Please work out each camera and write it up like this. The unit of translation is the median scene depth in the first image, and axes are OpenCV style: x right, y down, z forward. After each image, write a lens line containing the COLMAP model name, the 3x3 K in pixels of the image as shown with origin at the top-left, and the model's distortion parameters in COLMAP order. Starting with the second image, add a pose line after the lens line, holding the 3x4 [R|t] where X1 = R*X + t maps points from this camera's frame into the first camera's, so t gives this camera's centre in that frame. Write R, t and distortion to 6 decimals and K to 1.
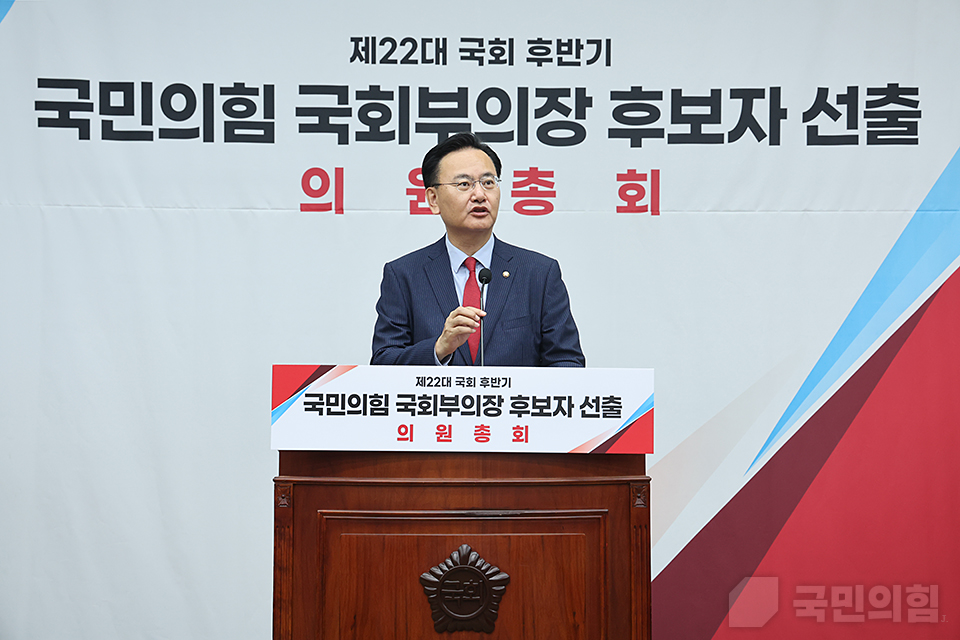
lens RADIAL K [[1941.5, 0, 482.6], [0, 1941.5, 325.0], [0, 0, 1]] dist [0.356295, 0.000000]
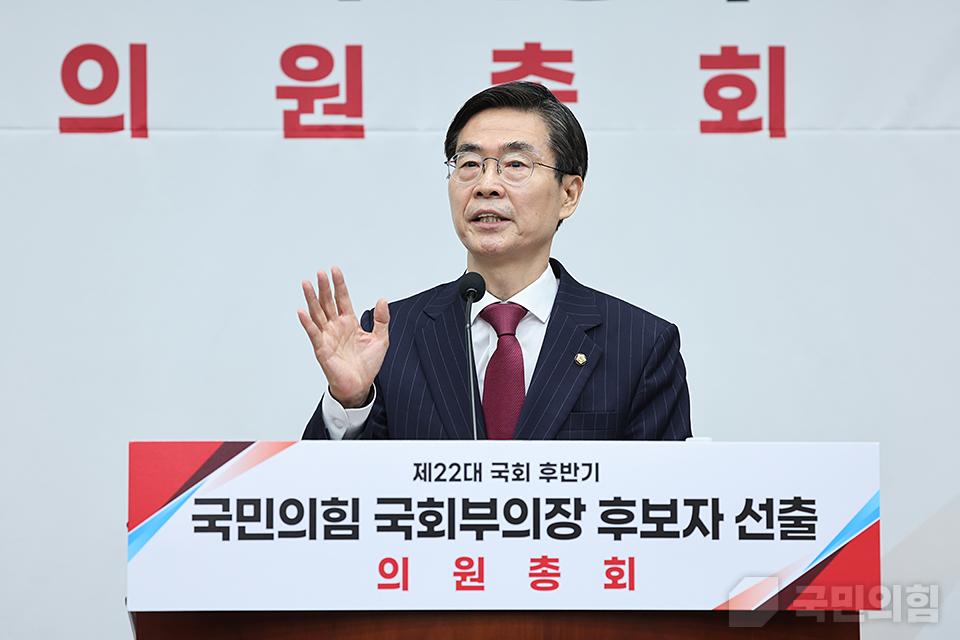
lens RADIAL K [[4111.8, 0, 530.6], [0, 4111.8, 253.3], [0, 0, 1]] dist [0.810331, 0.000000]
pose [[0.999973, -0.006131, -0.004128, 0.029765], [0.006065, 0.999856, -0.015822, -0.250192], [0.004224, 0.015797, 0.999866, -1.960190]]
